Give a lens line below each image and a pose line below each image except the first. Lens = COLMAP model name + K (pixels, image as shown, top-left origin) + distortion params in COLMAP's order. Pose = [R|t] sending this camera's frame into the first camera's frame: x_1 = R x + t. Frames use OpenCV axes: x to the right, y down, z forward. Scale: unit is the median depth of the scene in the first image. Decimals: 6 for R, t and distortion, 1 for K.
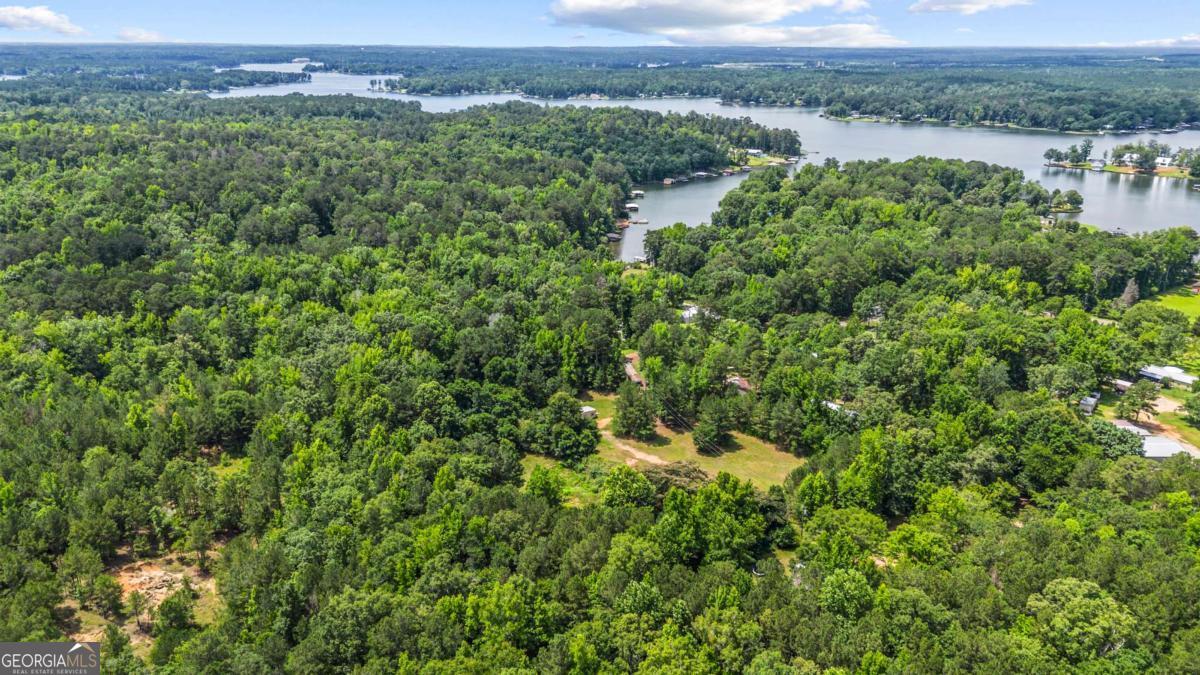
lens RADIAL K [[852.8, 0, 600.0], [0, 852.8, 337.5], [0, 0, 1]] dist [0.054632, -0.060672]
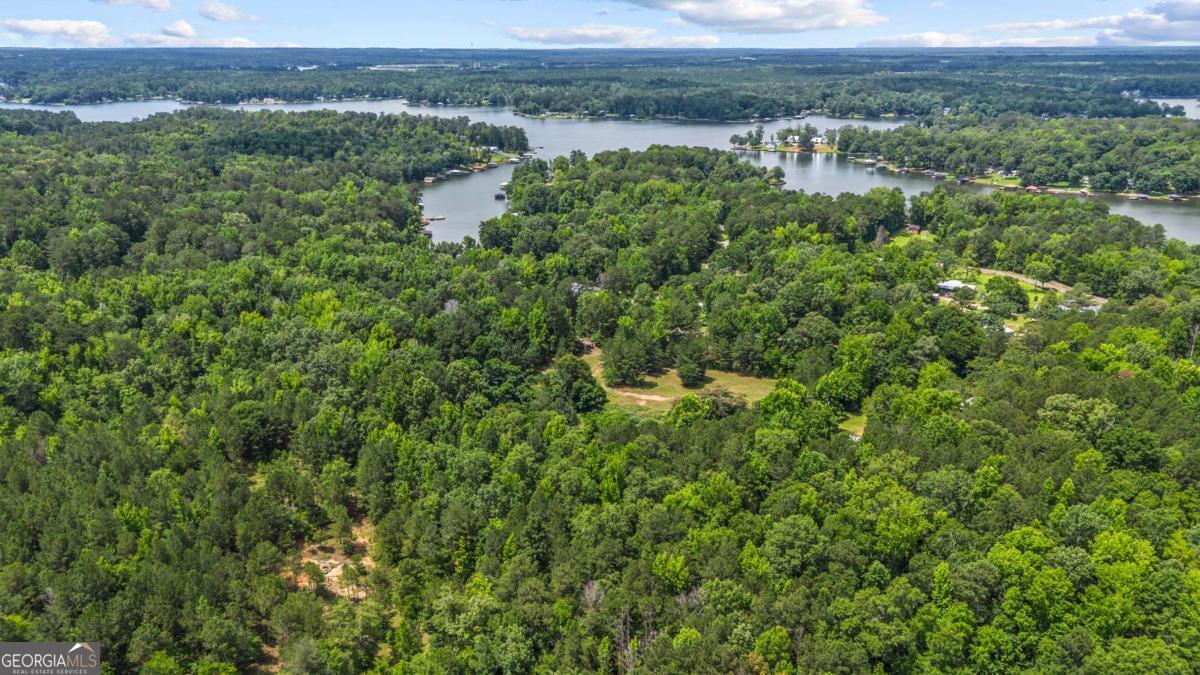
lens RADIAL K [[852.8, 0, 600.0], [0, 852.8, 337.5], [0, 0, 1]] dist [0.054632, -0.060672]
pose [[0.920016, -0.130210, 0.369617, -0.119197], [0.130882, 0.991122, 0.023376, 0.005919], [-0.369379, 0.026870, 0.928890, -0.018792]]
